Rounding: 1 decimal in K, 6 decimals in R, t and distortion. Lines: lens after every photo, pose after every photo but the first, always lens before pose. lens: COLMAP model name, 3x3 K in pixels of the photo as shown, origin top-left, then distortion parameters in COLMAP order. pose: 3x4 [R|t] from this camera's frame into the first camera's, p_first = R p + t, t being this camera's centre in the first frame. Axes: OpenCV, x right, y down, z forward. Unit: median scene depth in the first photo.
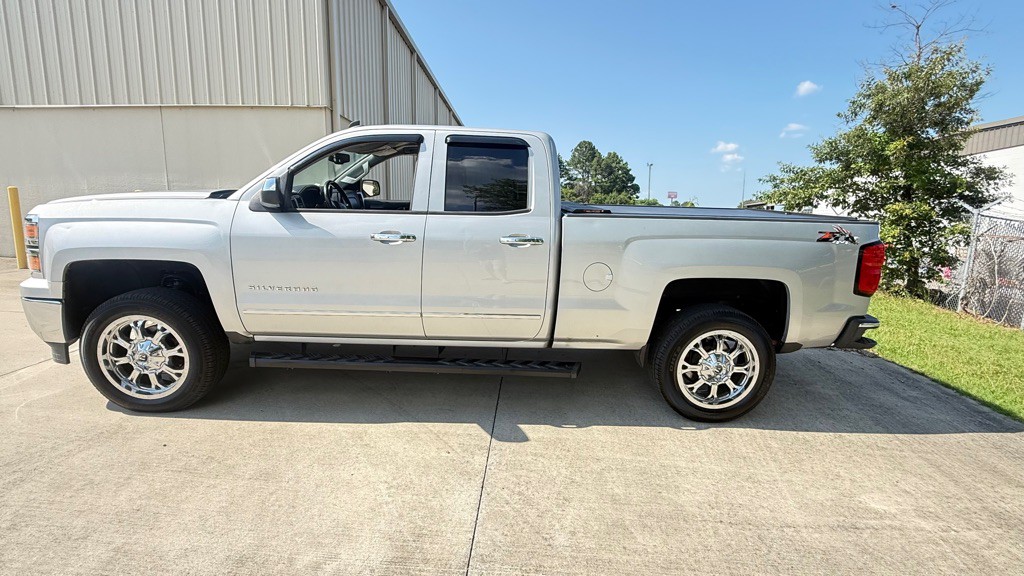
lens RADIAL K [[489.1, 0, 506.1], [0, 489.1, 280.8], [0, 0, 1]] dist [0.002512, -0.000195]
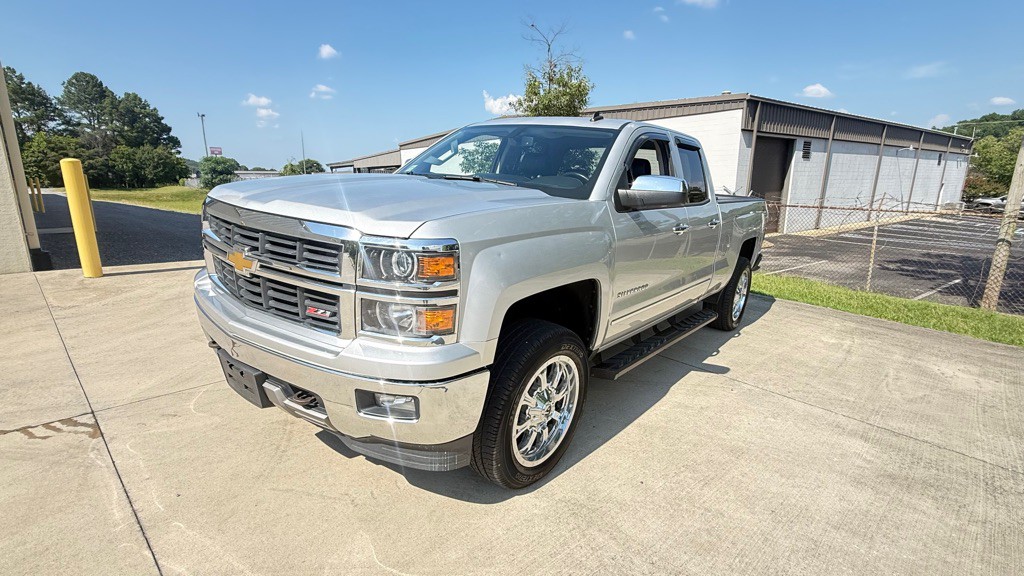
lens RADIAL K [[489.1, 0, 508.5], [0, 489.1, 288.8], [0, 0, 1]] dist [0.002512, -0.000195]
pose [[0.652782, -0.169388, 0.738365, -1.205285], [0.096538, 0.985335, 0.140698, -0.132310], [-0.751369, -0.020565, 0.659561, 0.499654]]
